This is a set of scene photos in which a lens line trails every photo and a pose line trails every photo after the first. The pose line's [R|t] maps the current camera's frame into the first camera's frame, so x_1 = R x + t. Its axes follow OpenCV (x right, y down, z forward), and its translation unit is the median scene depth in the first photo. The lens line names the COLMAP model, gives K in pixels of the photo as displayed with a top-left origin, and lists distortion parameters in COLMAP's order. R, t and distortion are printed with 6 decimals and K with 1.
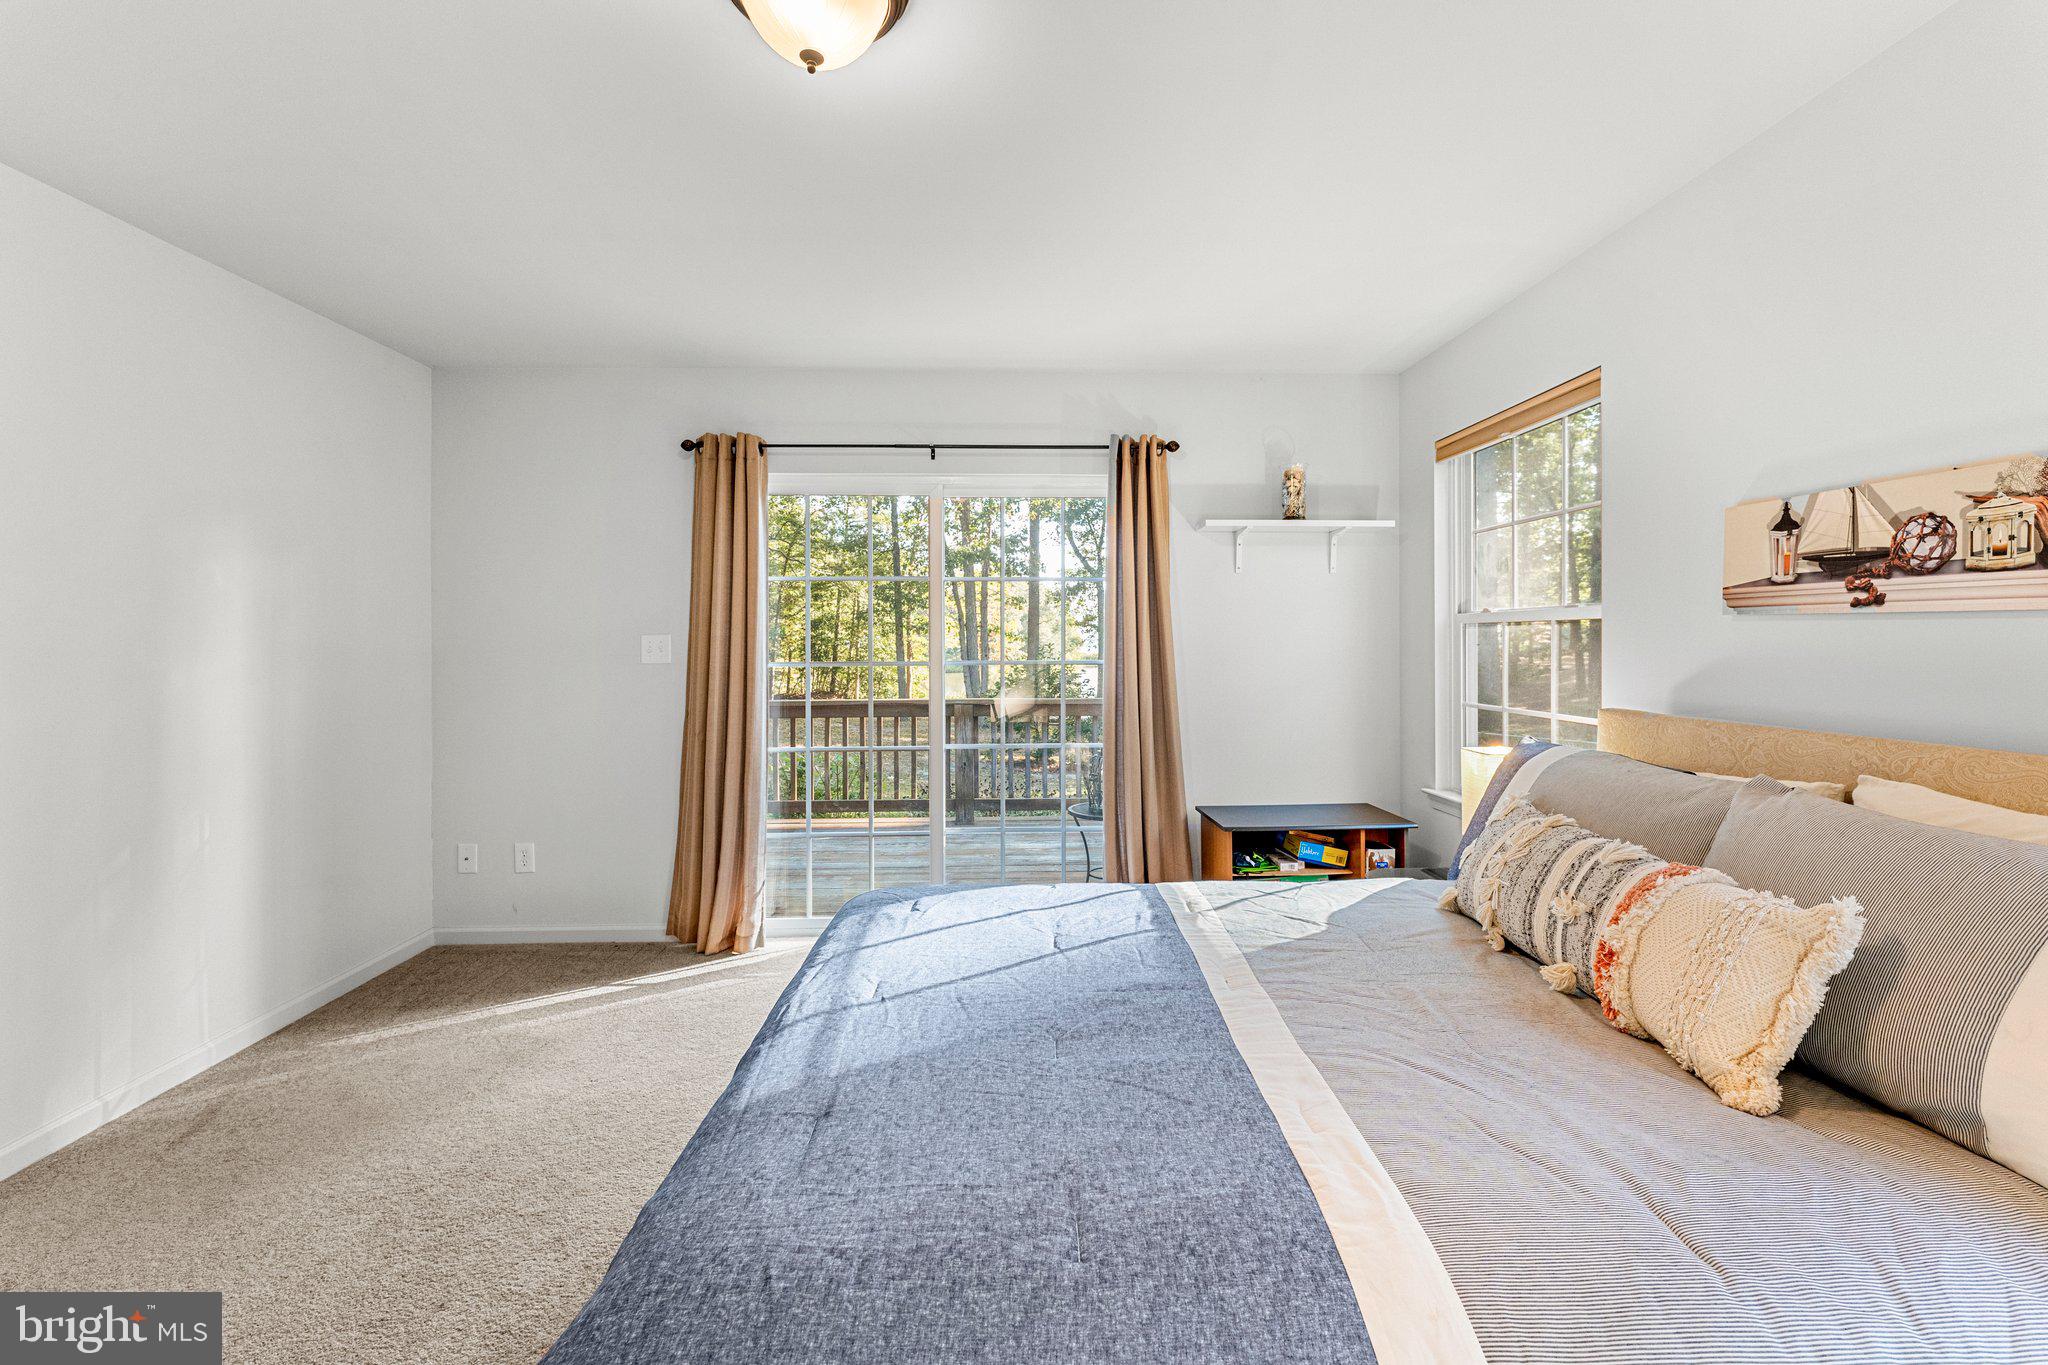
lens RADIAL K [[849.3, 0, 1031.3], [0, 849.3, 637.3], [0, 0, 1]] dist [-0.002904, -0.000207]
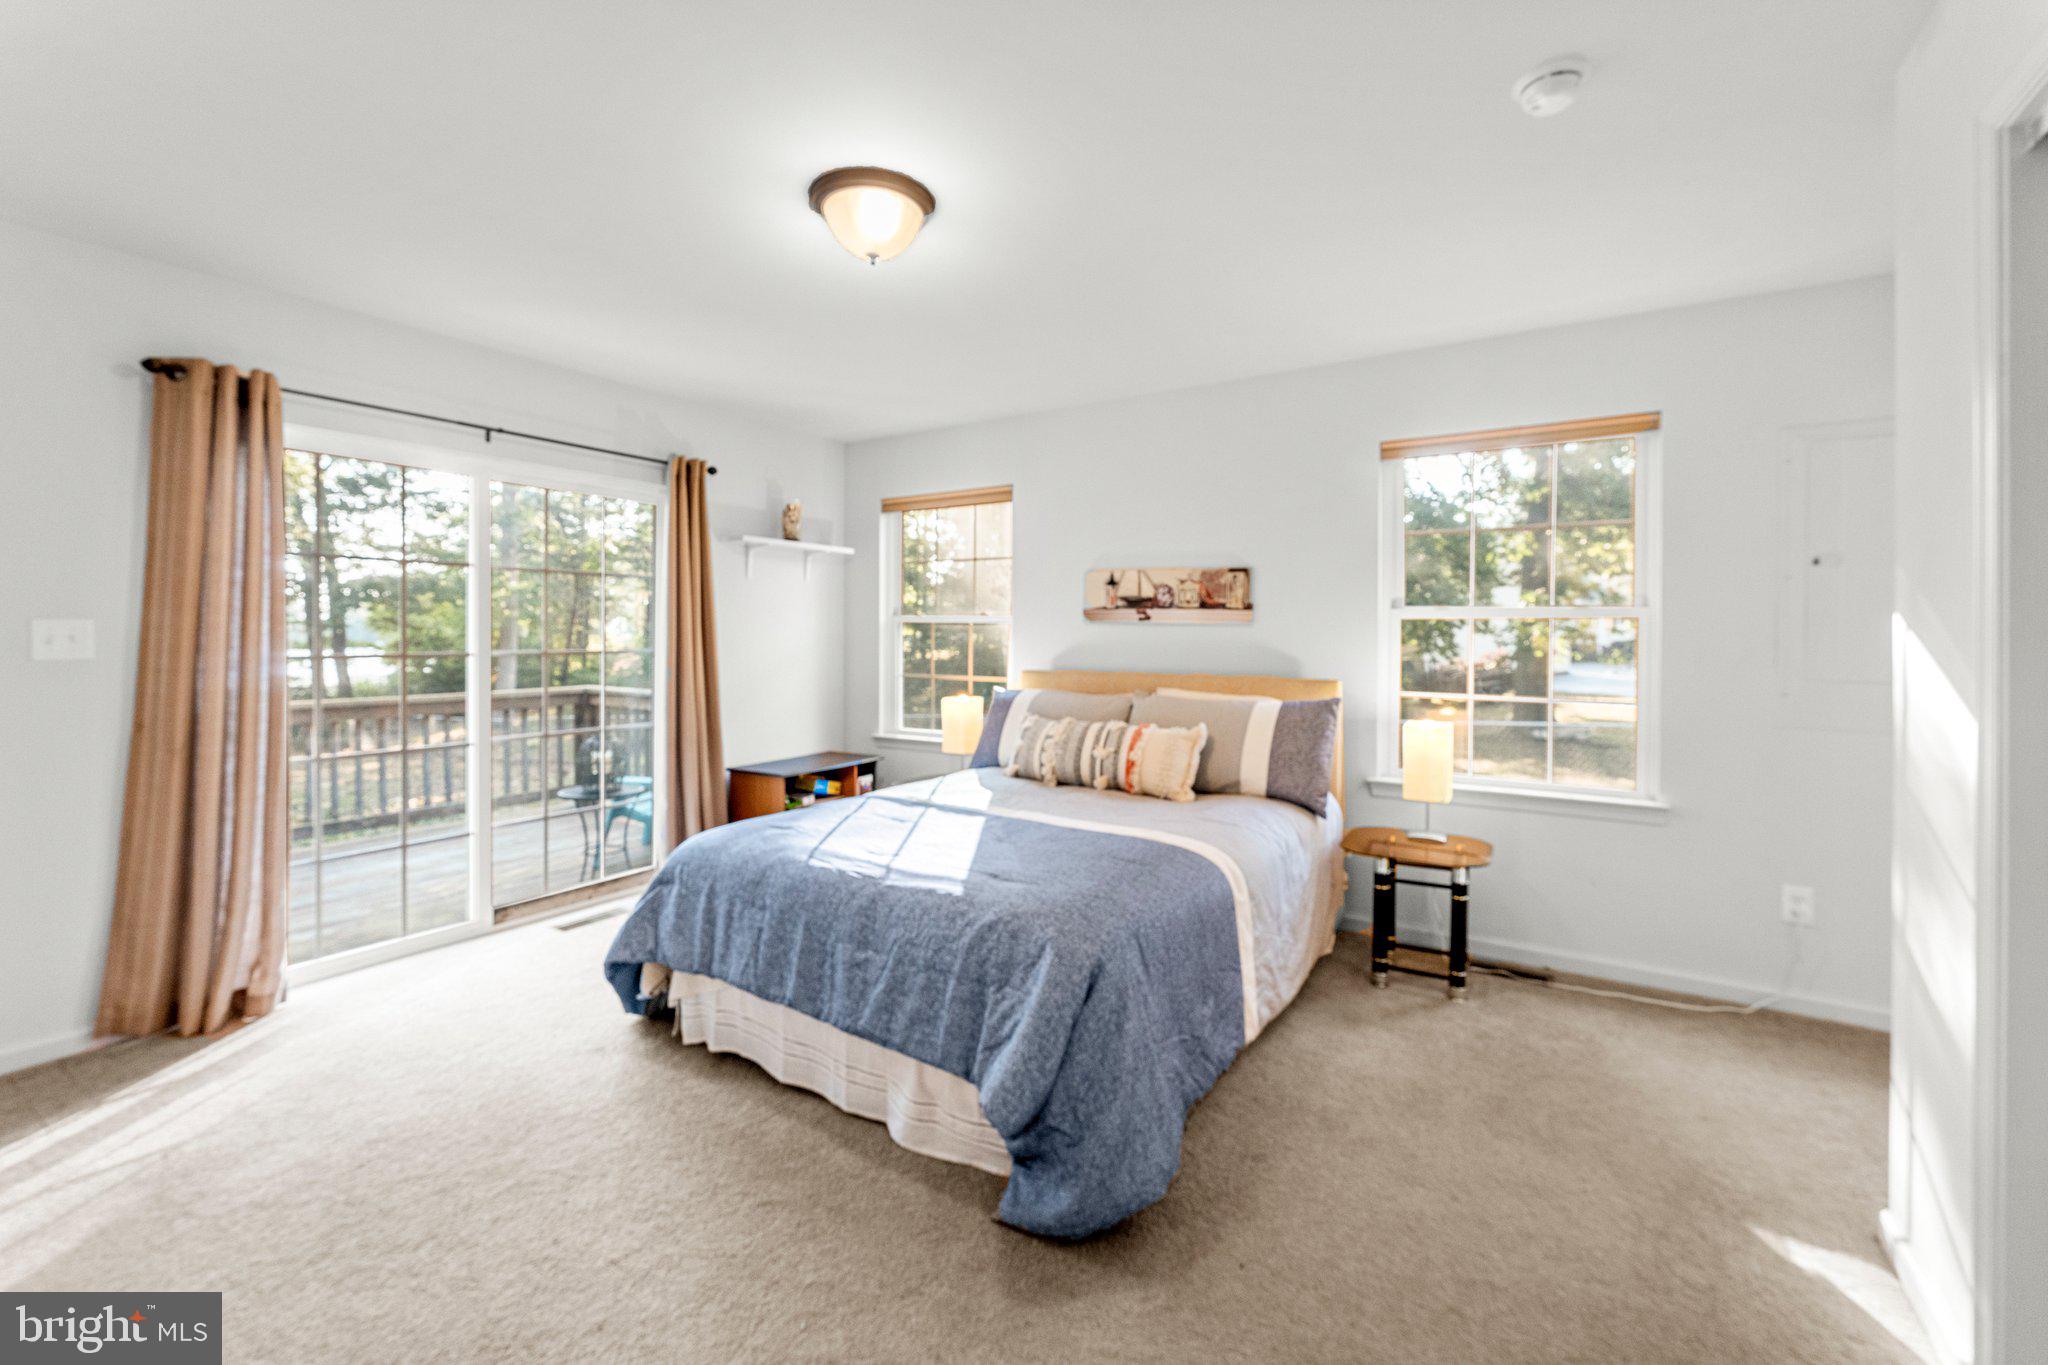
lens RADIAL K [[842.0, 0, 1027.5], [0, 842.0, 633.4], [0, 0, 1]] dist [-0.000857, -0.000088]
pose [[0.570282, 0.005998, 0.821427, -1.030988], [-0.008757, 0.999961, -0.001223, 0.005450], [-0.821402, -0.006496, 0.570312, -0.088401]]
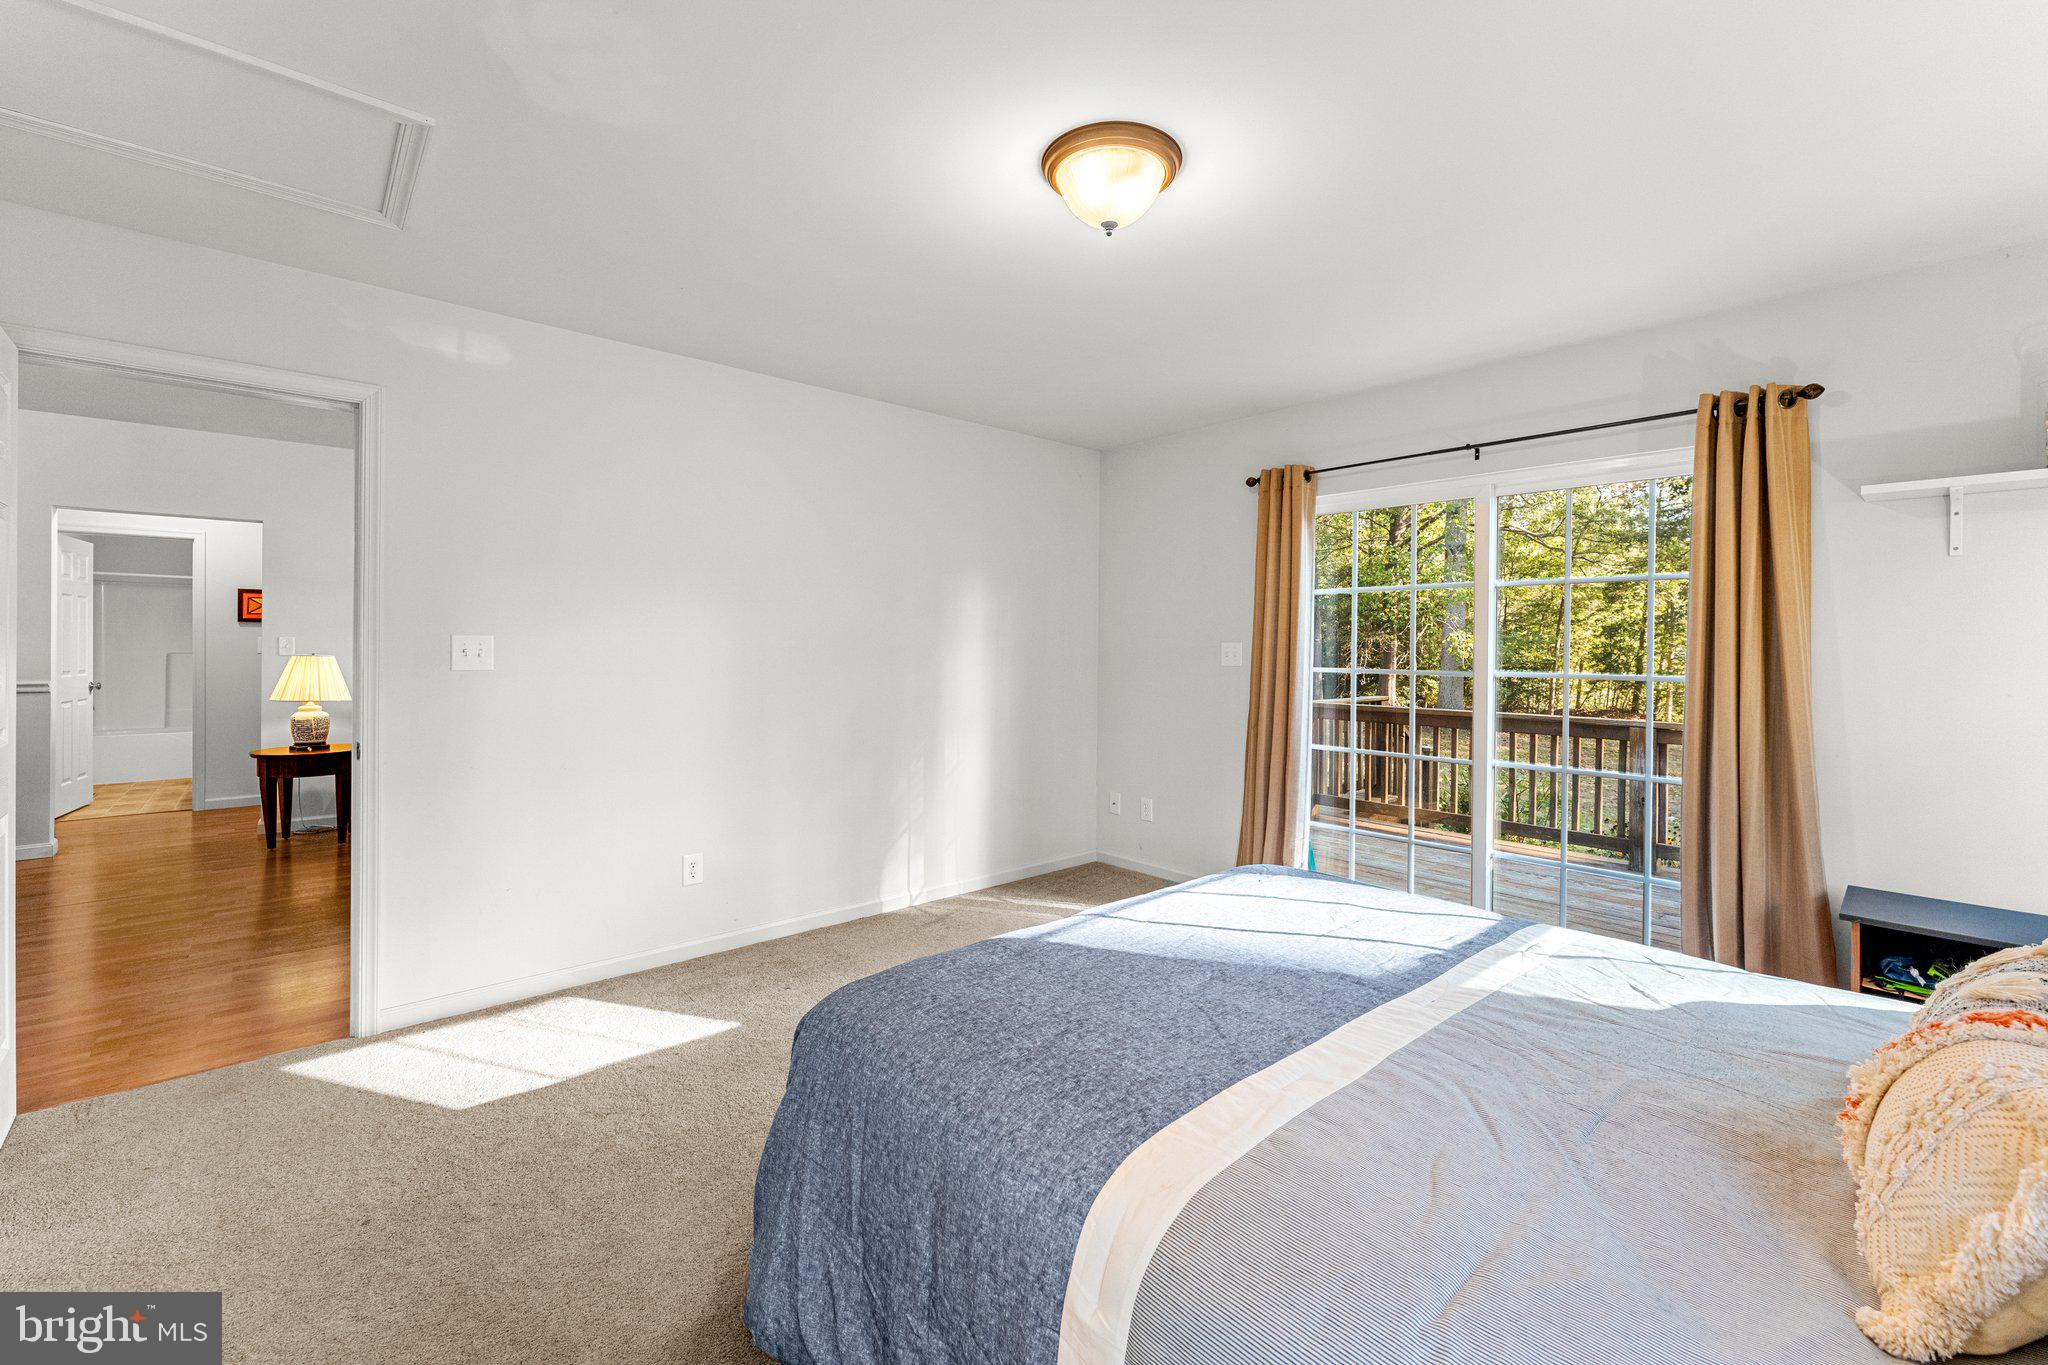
lens RADIAL K [[845.8, 0, 1028.9], [0, 845.8, 646.7], [0, 0, 1]] dist [-0.003025, -0.000378]
pose [[0.642122, 0.010211, -0.766534, 0.543718], [-0.007732, 0.999947, 0.006843, -0.004844], [0.766563, 0.001533, 0.642167, 0.013481]]
